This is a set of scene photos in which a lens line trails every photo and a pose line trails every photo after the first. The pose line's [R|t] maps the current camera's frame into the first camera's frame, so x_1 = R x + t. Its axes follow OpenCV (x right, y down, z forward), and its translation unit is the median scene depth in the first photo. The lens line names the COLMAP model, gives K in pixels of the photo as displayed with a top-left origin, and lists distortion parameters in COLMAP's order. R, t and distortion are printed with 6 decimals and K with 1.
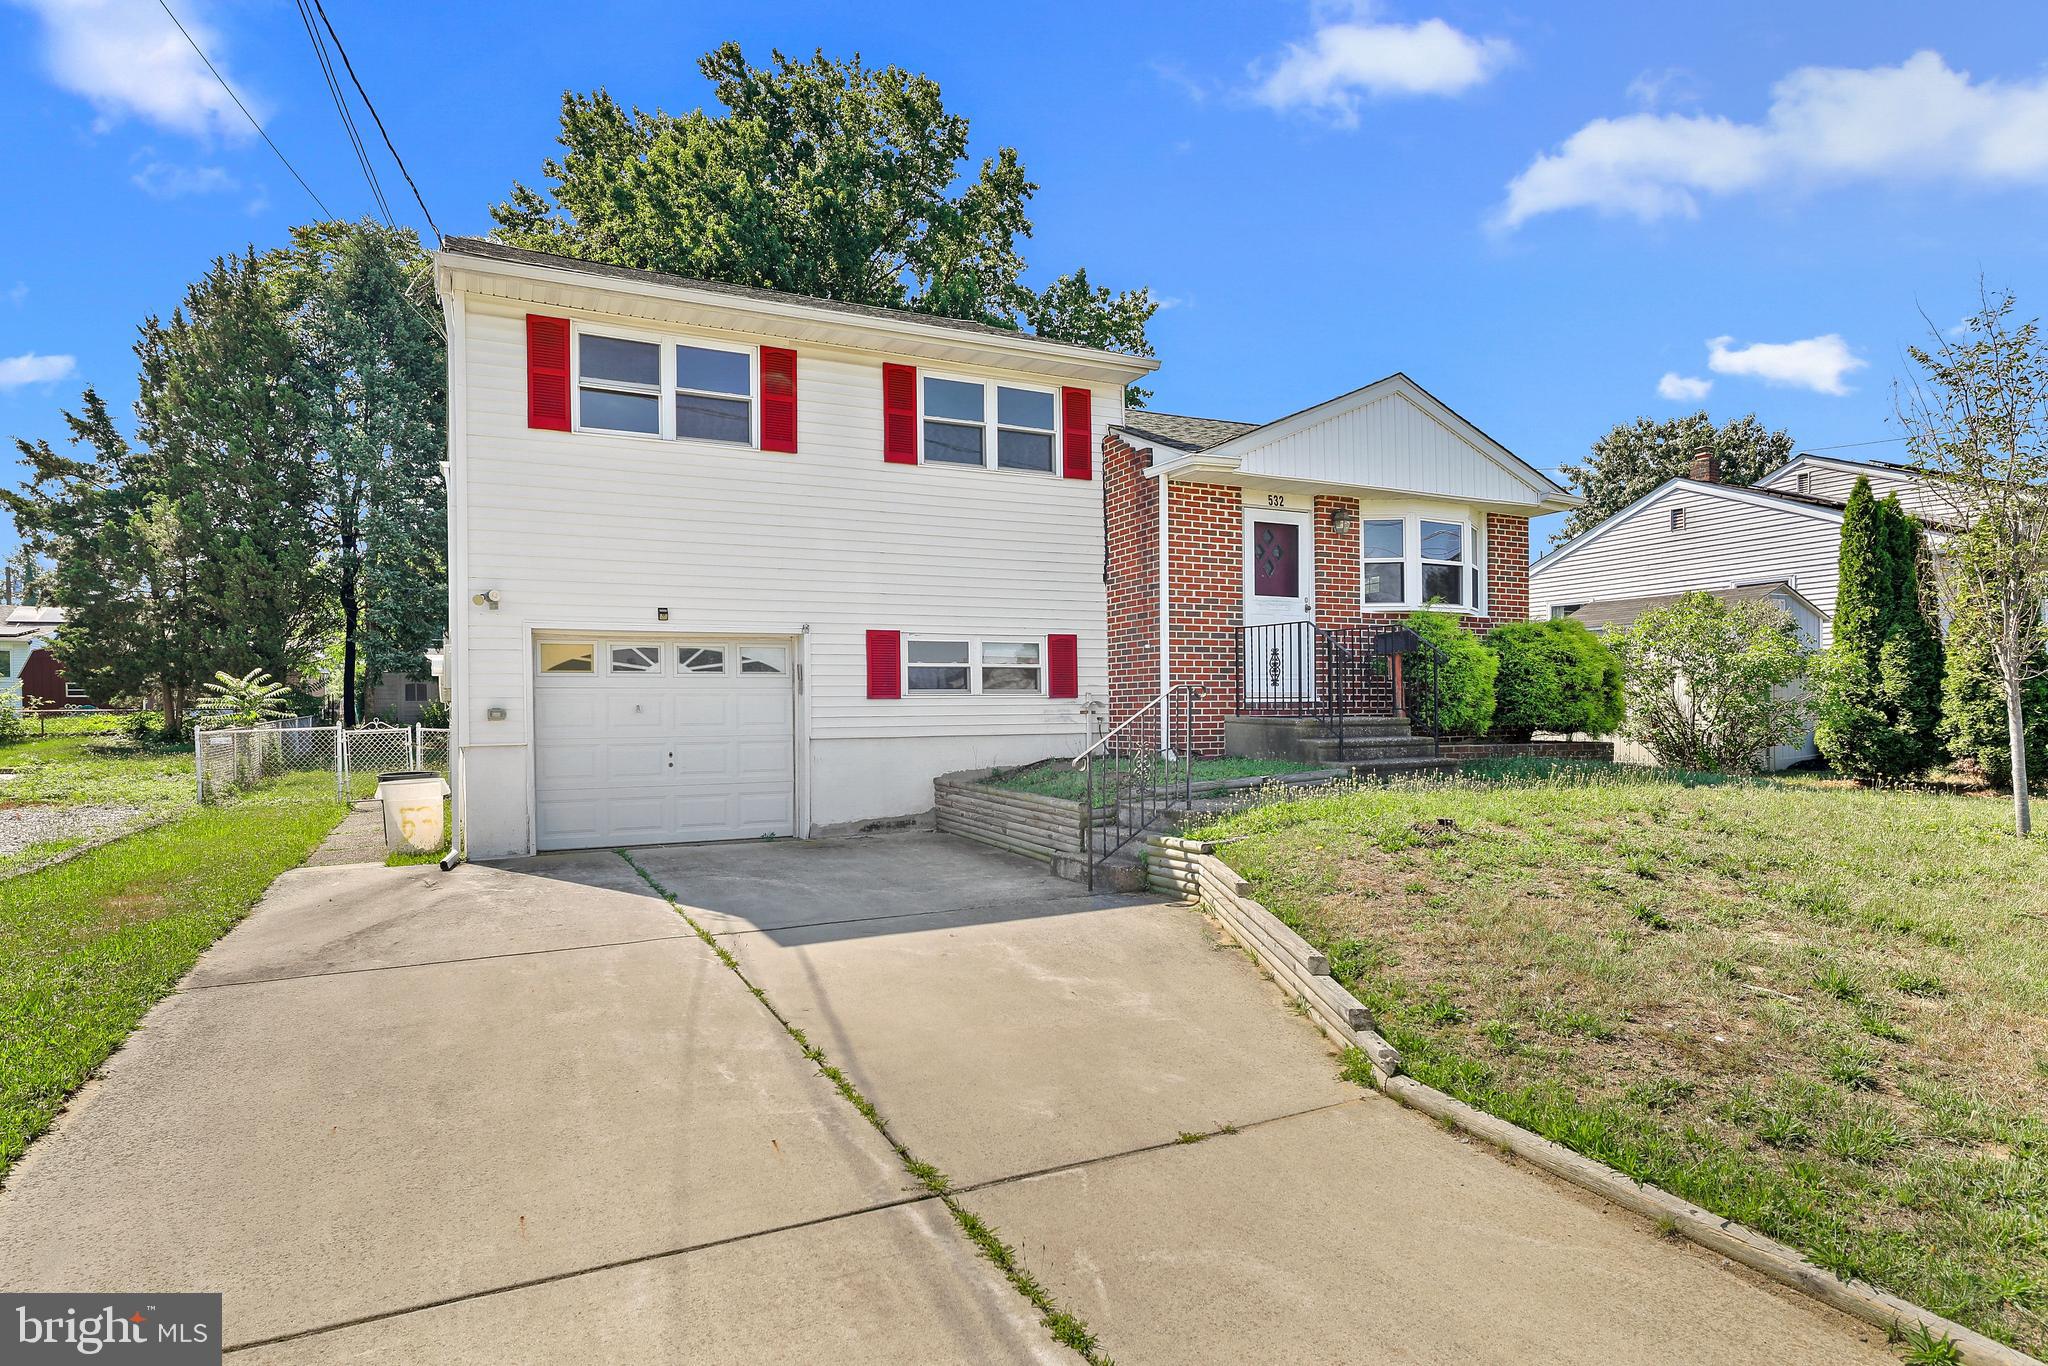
lens RADIAL K [[1024.7, 0, 1027.3], [0, 1024.7, 694.2], [0, 0, 1]] dist [-0.000513, -0.000071]
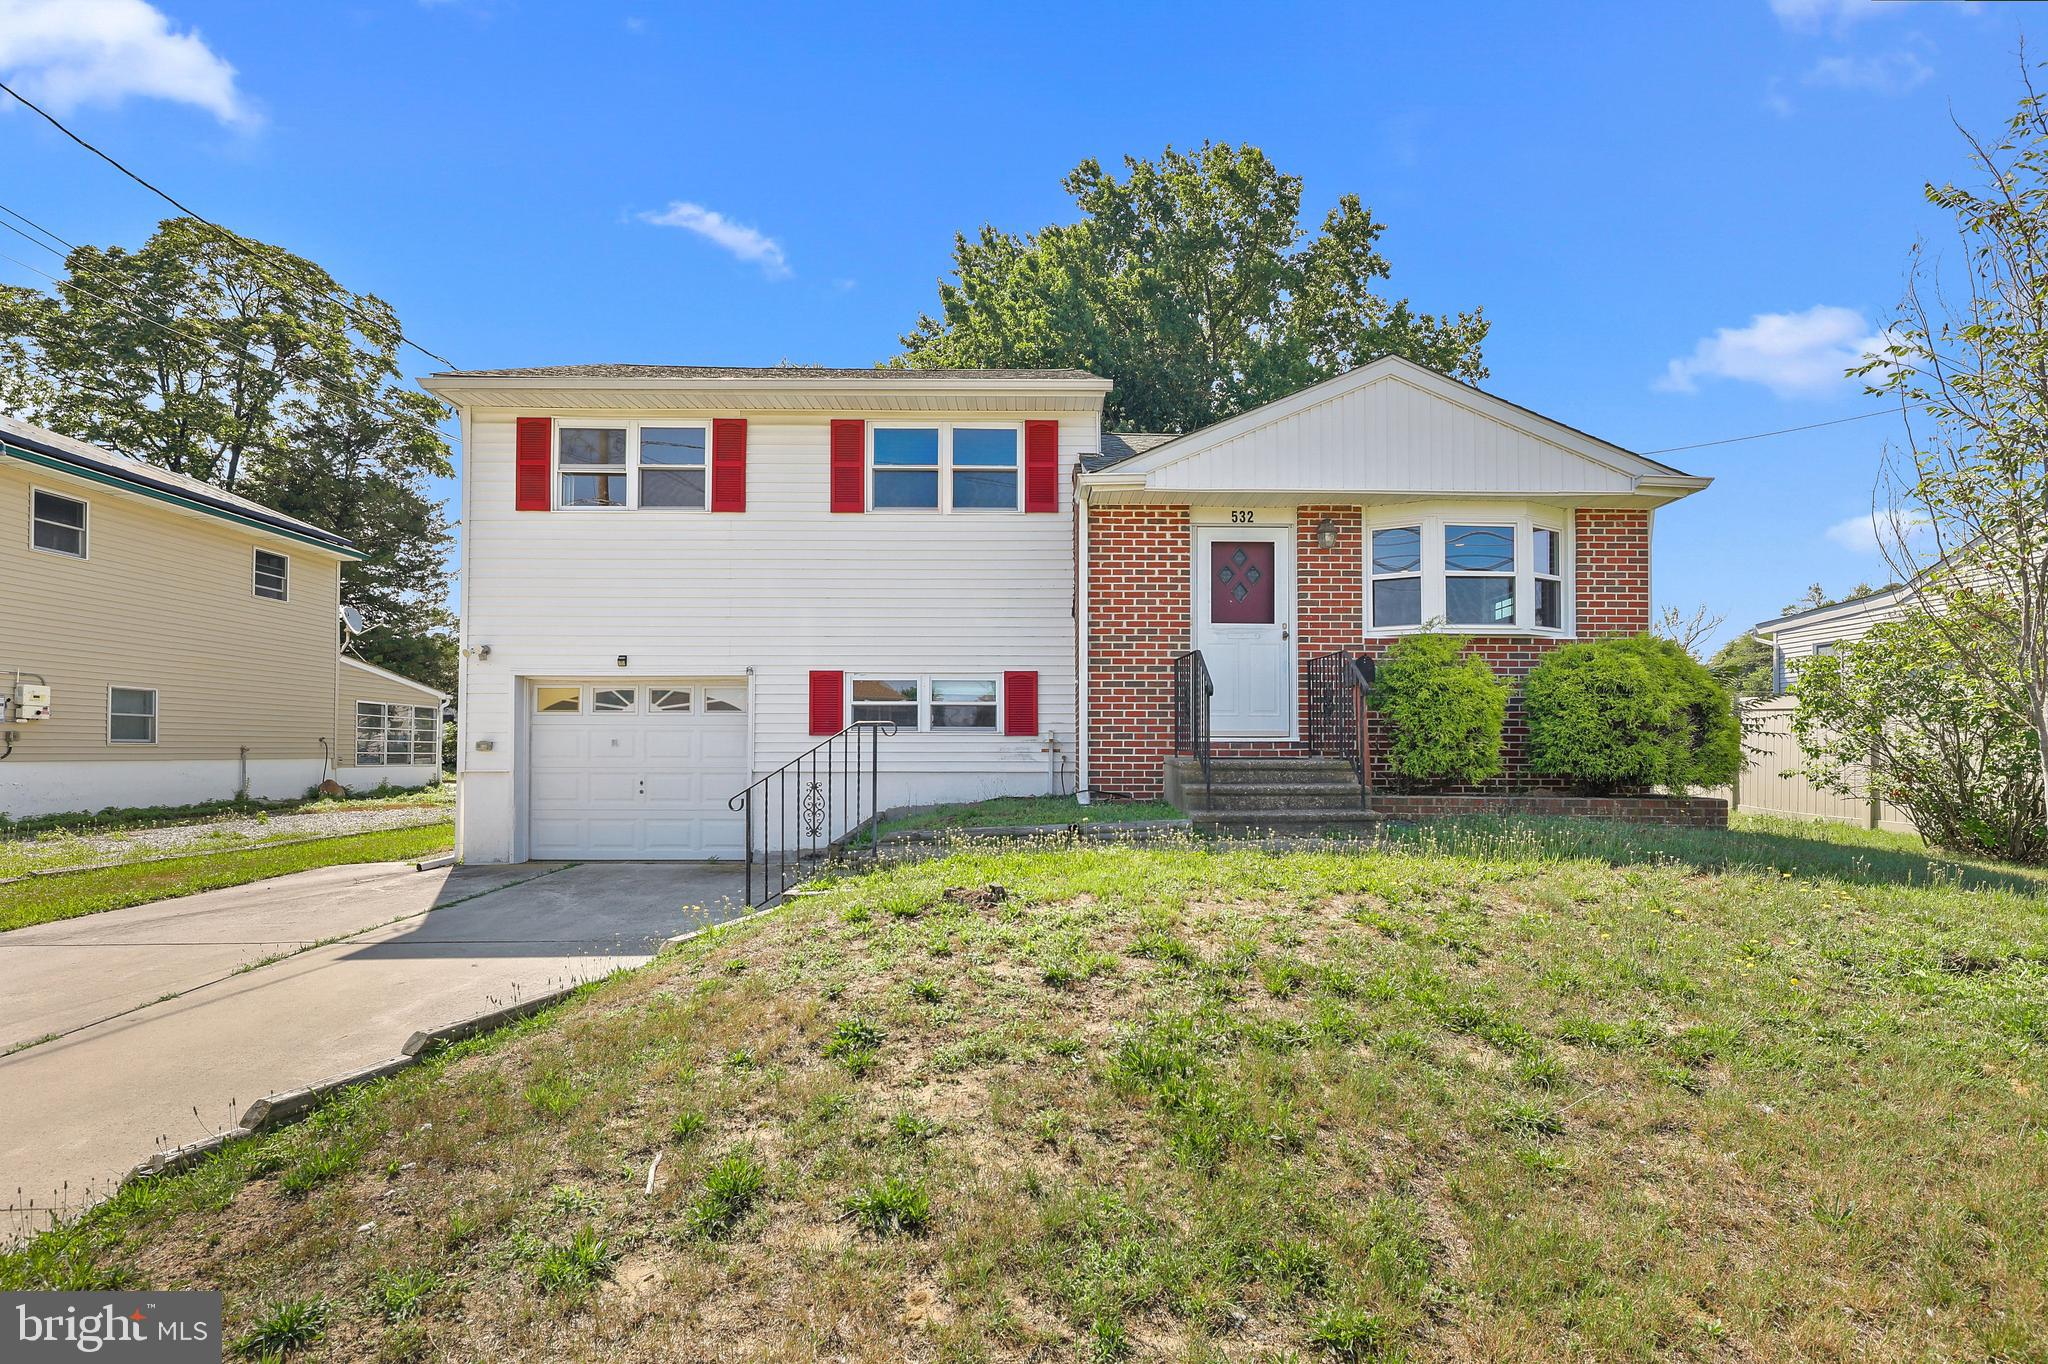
lens RADIAL K [[939.0, 0, 1014.6], [0, 939.0, 716.9], [0, 0, 1]] dist [0.000863, 0.000323]
pose [[0.916084, -0.002406, -0.400979, 0.400510], [-0.004036, 0.999876, -0.015222, -0.000632], [0.400966, 0.015563, 0.915961, 0.176083]]
